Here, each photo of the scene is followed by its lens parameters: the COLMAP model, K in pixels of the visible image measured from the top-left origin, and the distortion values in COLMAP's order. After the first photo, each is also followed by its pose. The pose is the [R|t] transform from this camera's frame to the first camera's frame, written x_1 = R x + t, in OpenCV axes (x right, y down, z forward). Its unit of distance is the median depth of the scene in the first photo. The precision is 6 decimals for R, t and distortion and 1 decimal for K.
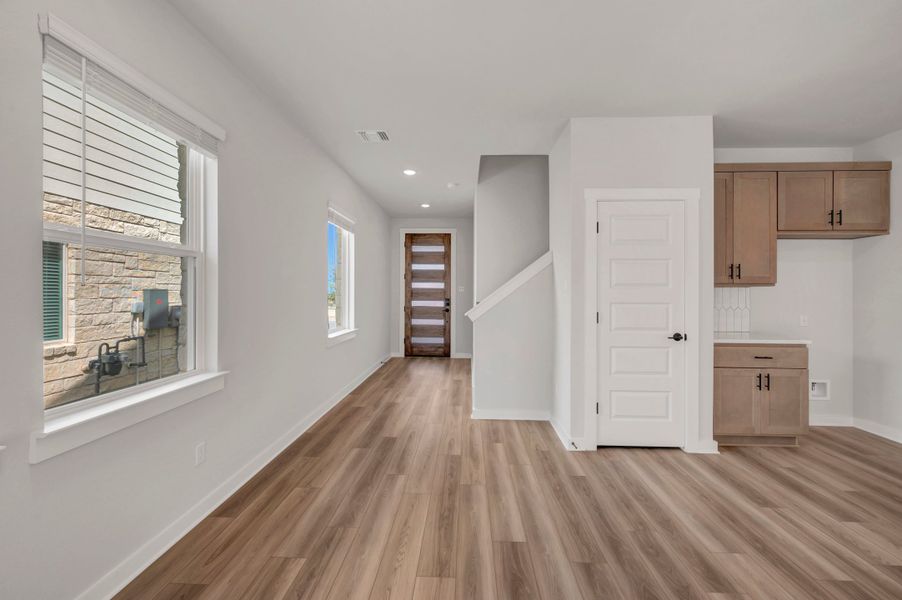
lens RADIAL K [[356.7, 0, 457.1], [0, 356.7, 292.8], [0, 0, 1]] dist [-0.000558, -0.000086]
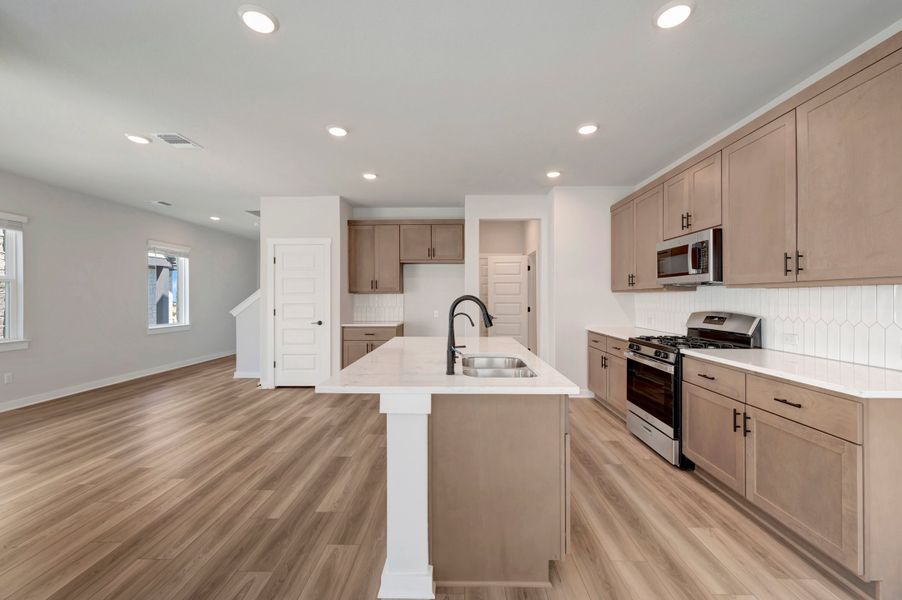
lens RADIAL K [[356.7, 0, 452.5], [0, 356.7, 294.5], [0, 0, 1]] dist [-0.000558, -0.000086]
pose [[0.999834, -0.006146, 0.017147, 1.230635], [0.006367, 0.999897, -0.012885, 0.011723], [-0.017066, 0.012992, 0.999770, -0.749611]]
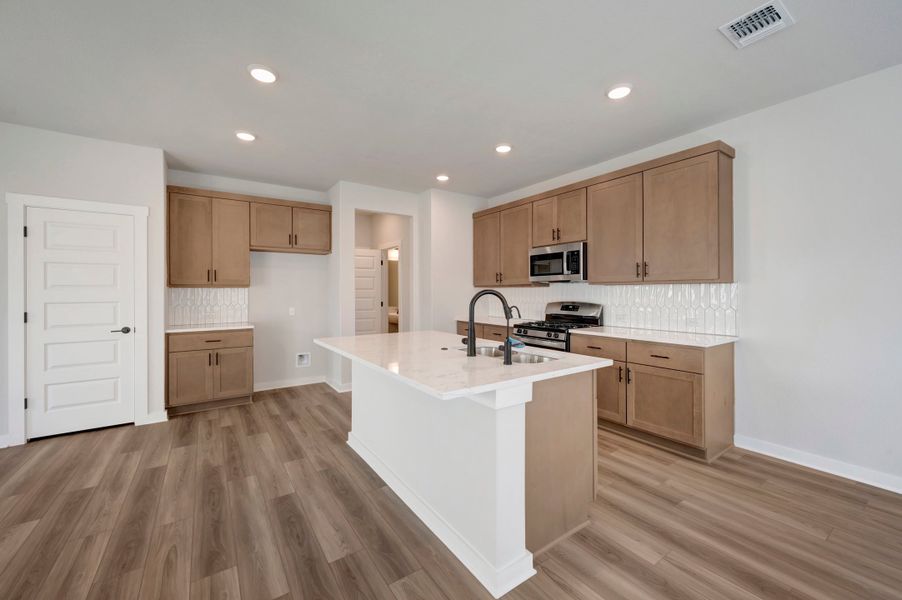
lens RADIAL K [[356.7, 0, 452.5], [0, 356.7, 291.9], [0, 0, 1]] dist [-0.000558, -0.000086]
pose [[0.800970, -0.007904, 0.598652, 0.775263], [0.010544, 0.999944, -0.000906, 0.009518], [-0.598611, 0.007038, 0.801009, -0.592451]]
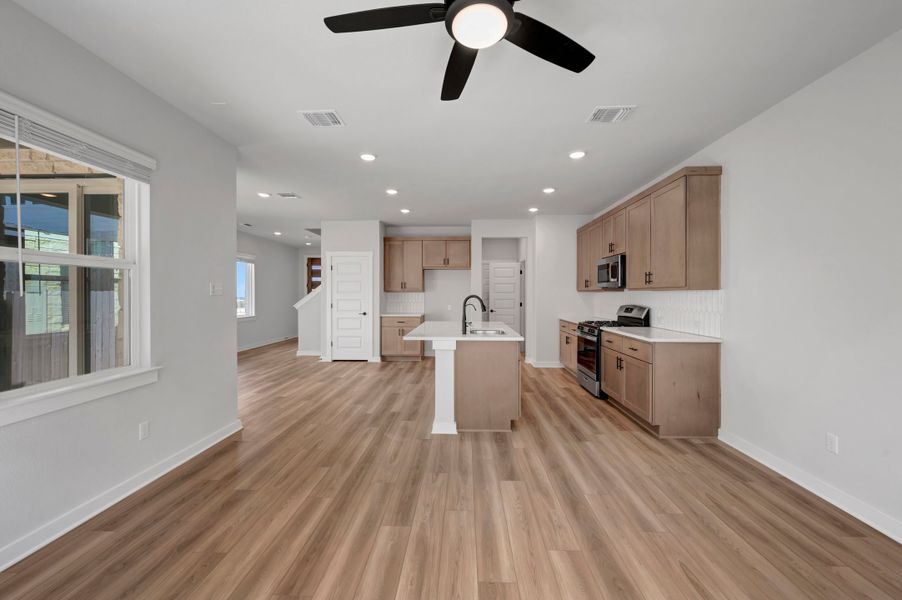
lens RADIAL K [[356.7, 0, 452.9], [0, 356.7, 293.4], [0, 0, 1]] dist [-0.000558, -0.000086]
pose [[0.999990, -0.004519, 0.000549, 1.197738], [0.004523, 0.999964, -0.007145, 0.007964], [-0.000517, 0.007147, 0.999974, -1.367018]]
